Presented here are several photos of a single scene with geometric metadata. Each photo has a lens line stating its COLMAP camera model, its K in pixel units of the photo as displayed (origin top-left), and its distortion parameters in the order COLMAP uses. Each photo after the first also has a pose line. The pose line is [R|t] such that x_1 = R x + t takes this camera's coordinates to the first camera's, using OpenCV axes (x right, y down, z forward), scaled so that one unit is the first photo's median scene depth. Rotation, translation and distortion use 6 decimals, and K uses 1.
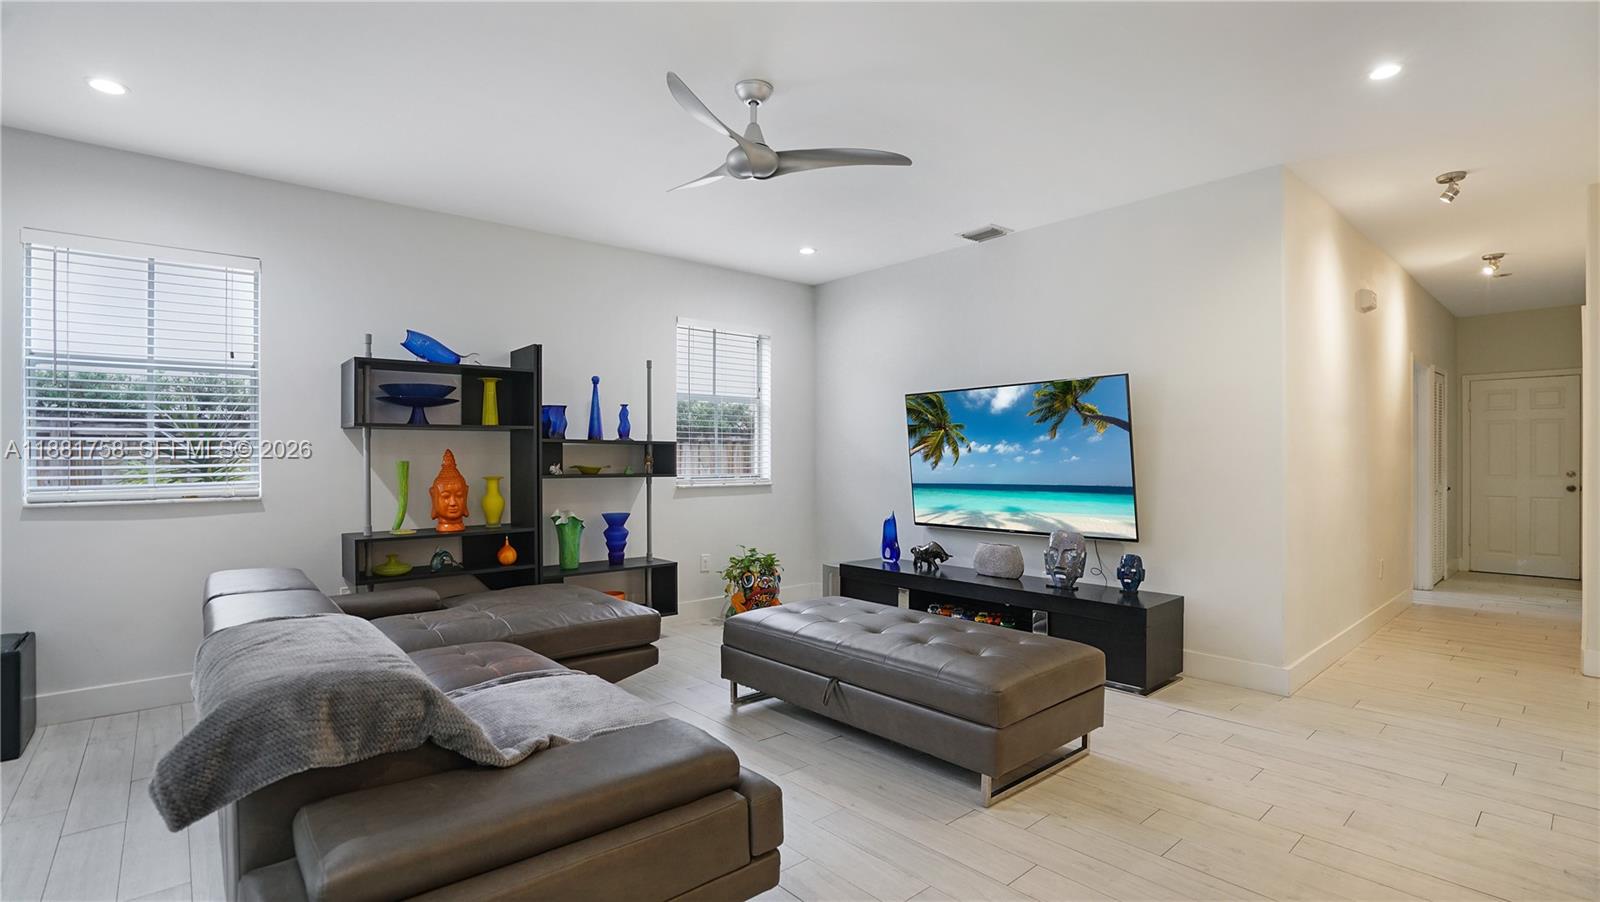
lens RADIAL K [[779.5, 0, 800.0], [0, 779.5, 451.0], [0, 0, 1]] dist [-0.003658, 0.000103]
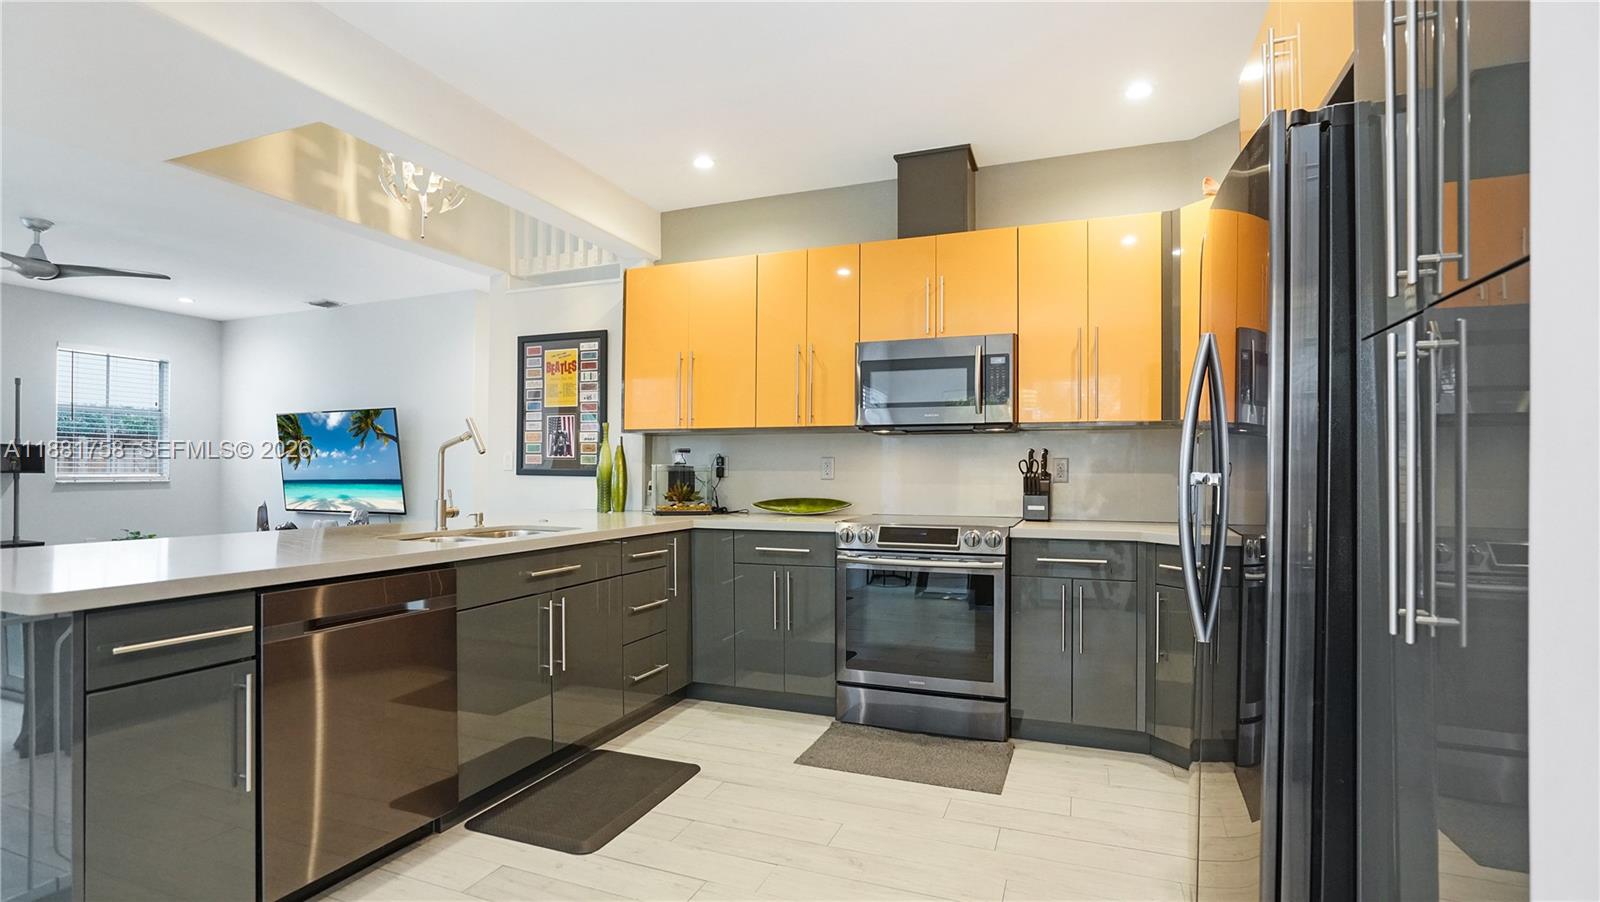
lens RADIAL K [[803.9, 0, 794.6], [0, 803.9, 454.6], [0, 0, 1]] dist [0.000537, 0.000134]
pose [[0.910546, 0.015097, 0.413133, 0.413305], [-0.010249, 0.999850, -0.013948, 0.009140], [-0.413281, 0.008466, 0.910564, -0.689961]]
